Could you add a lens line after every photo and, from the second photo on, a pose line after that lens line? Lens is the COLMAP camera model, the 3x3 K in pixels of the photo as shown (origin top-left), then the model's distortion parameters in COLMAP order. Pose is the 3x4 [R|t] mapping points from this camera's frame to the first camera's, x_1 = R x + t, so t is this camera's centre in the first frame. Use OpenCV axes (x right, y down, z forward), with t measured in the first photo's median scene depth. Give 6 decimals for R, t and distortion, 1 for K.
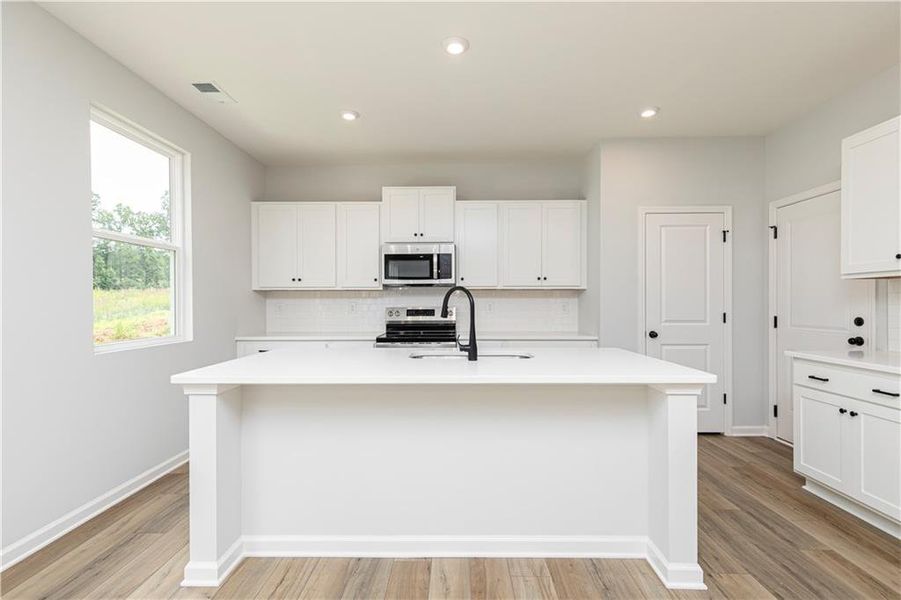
lens RADIAL K [[407.2, 0, 450.4], [0, 407.2, 304.9], [0, 0, 1]] dist [0.005151, 0.000430]
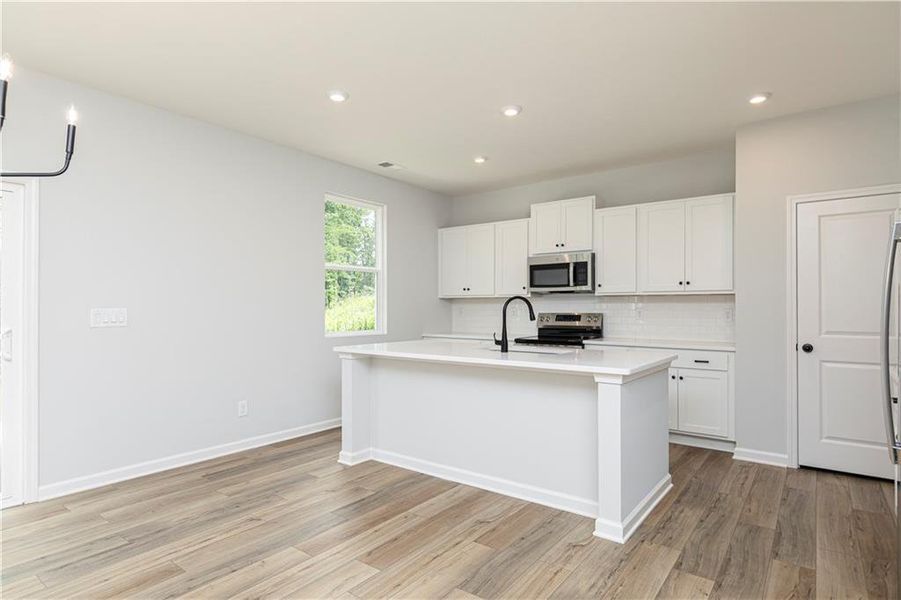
lens RADIAL K [[488.3, 0, 451.9], [0, 488.3, 300.5], [0, 0, 1]] dist [0.002602, -0.001169]
pose [[0.809194, -0.005485, -0.587516, 0.497496], [-0.006530, 0.999811, -0.018328, -0.001237], [0.587505, 0.018668, 0.809005, -0.230773]]
